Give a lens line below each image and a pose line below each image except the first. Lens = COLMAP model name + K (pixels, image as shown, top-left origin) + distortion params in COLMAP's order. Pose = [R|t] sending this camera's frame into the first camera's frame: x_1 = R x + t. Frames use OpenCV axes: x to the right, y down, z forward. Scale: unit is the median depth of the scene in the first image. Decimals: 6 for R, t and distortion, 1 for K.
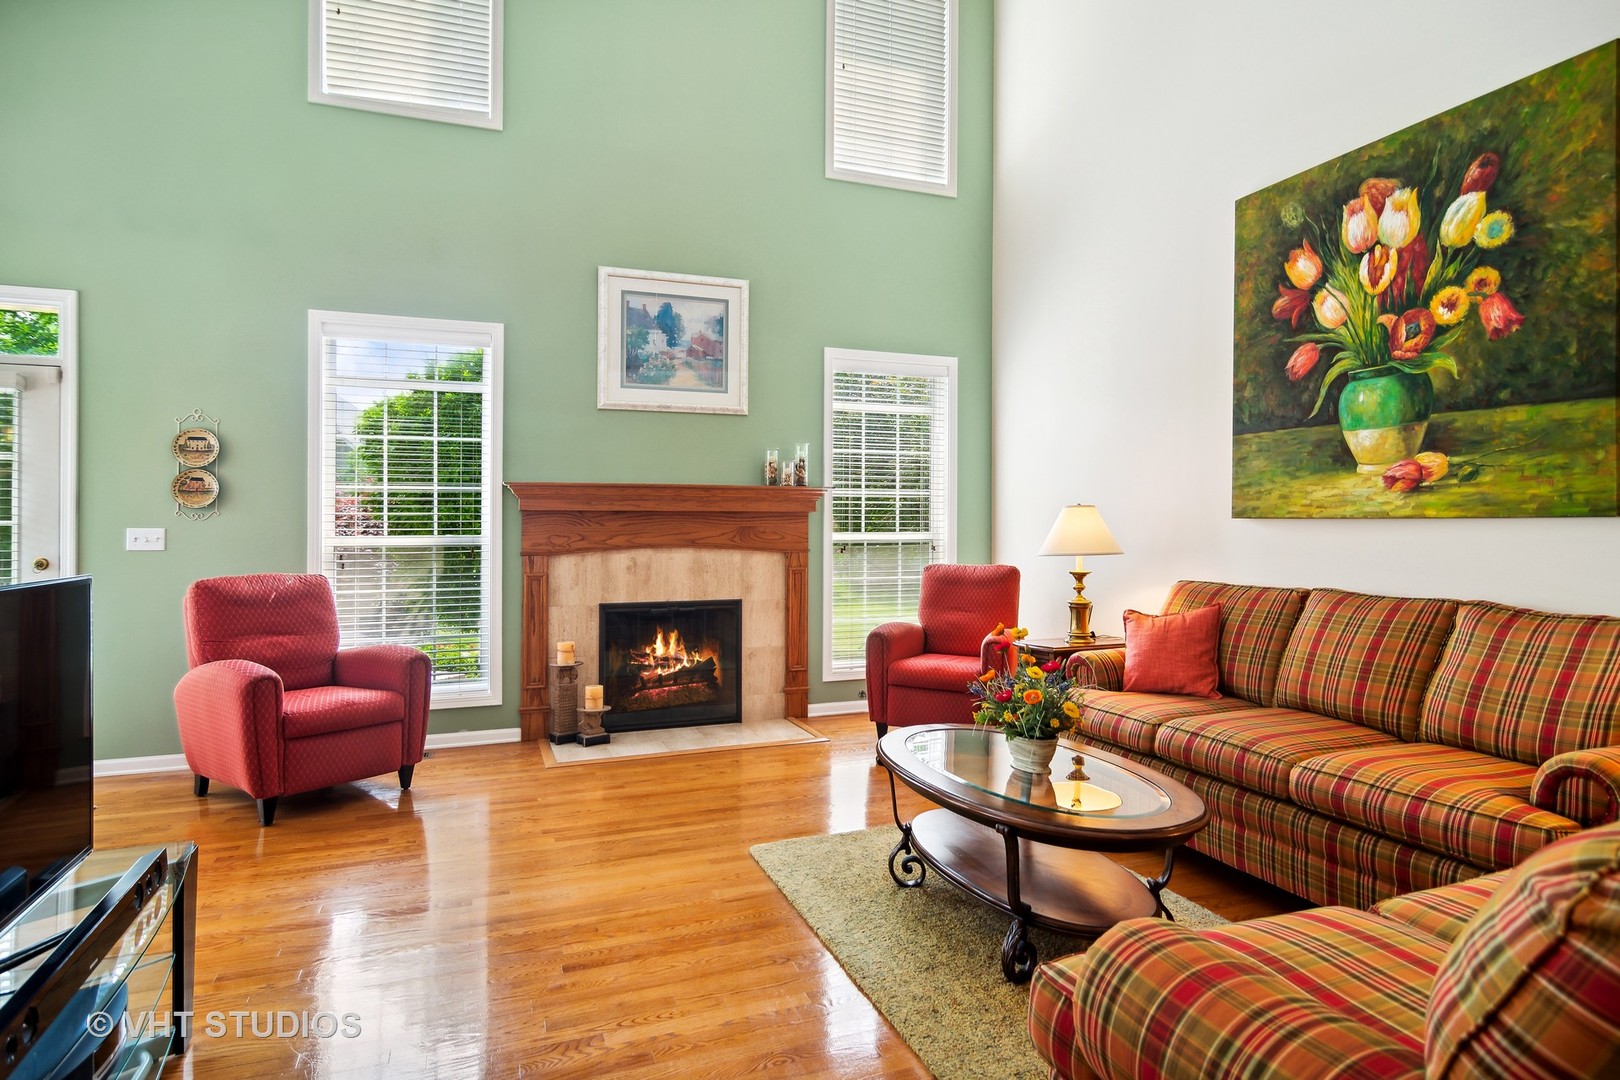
lens RADIAL K [[889.5, 0, 803.6], [0, 889.5, 532.9], [0, 0, 1]] dist [0.000145, -0.002883]
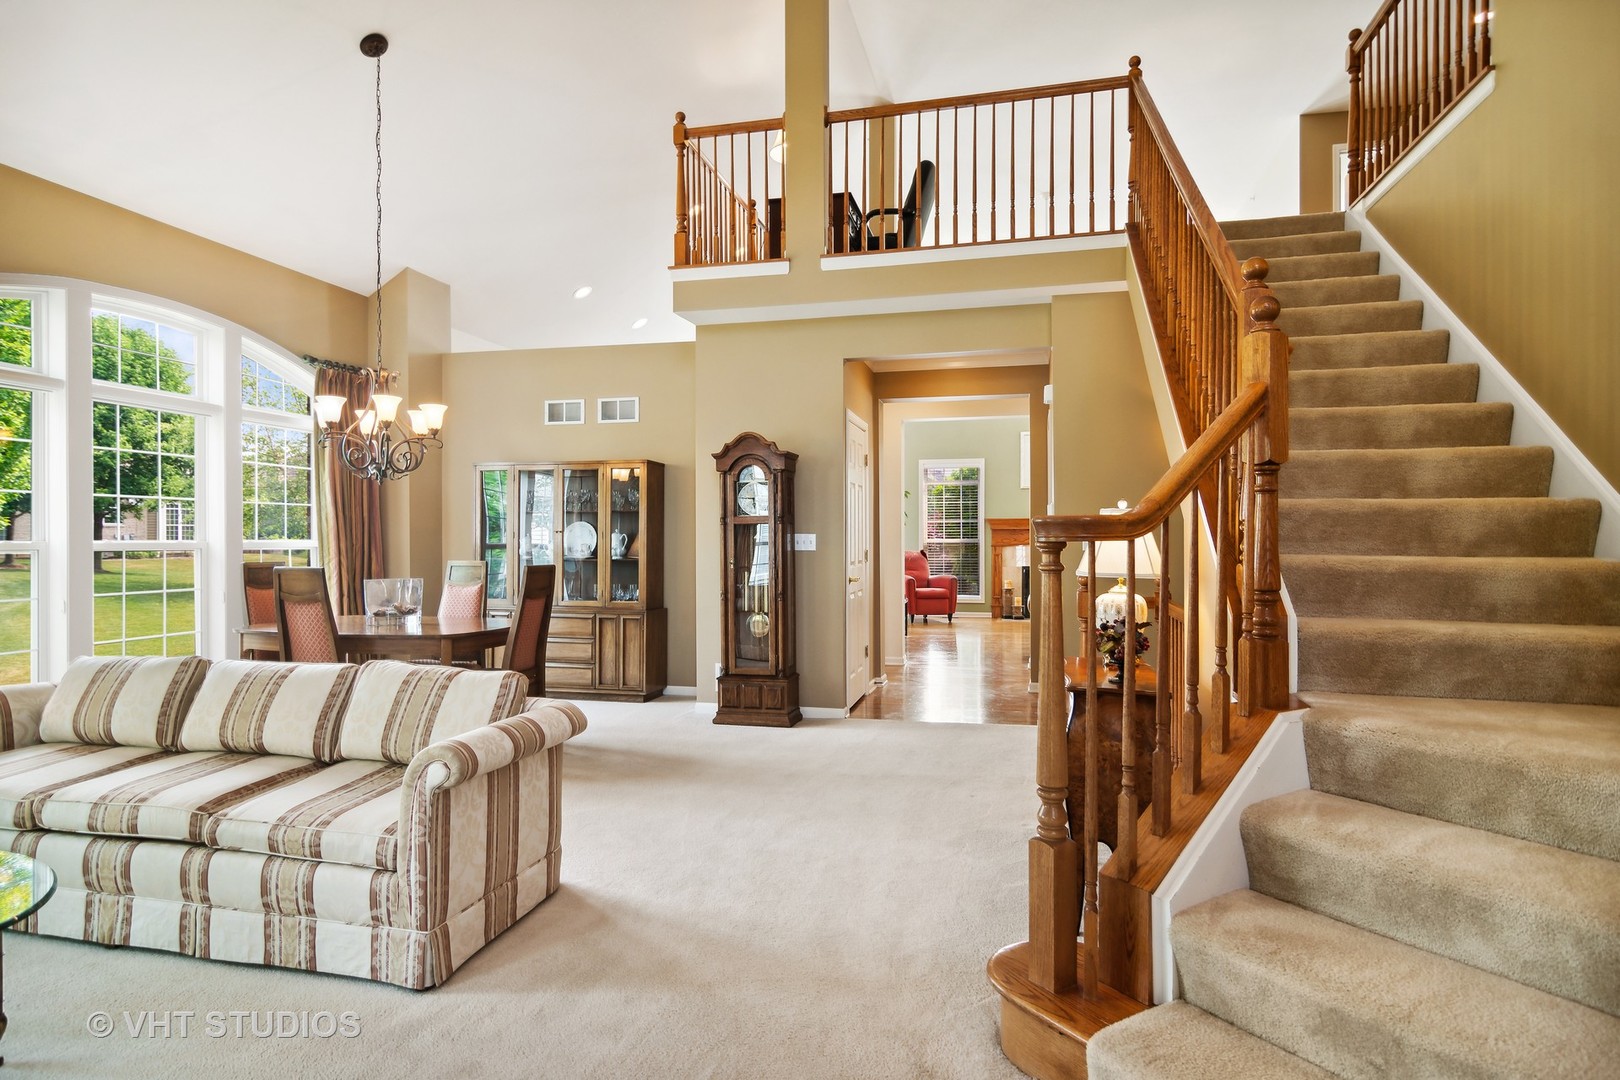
lens RADIAL K [[889.5, 0, 810.0], [0, 889.5, 538.1], [0, 0, 1]] dist [0.000145, -0.002883]
pose [[0.826532, -0.004266, -0.562873, 0.712947], [0.002695, 0.999990, -0.003622, 0.008950], [0.562883, 0.001477, 0.826535, -1.461331]]
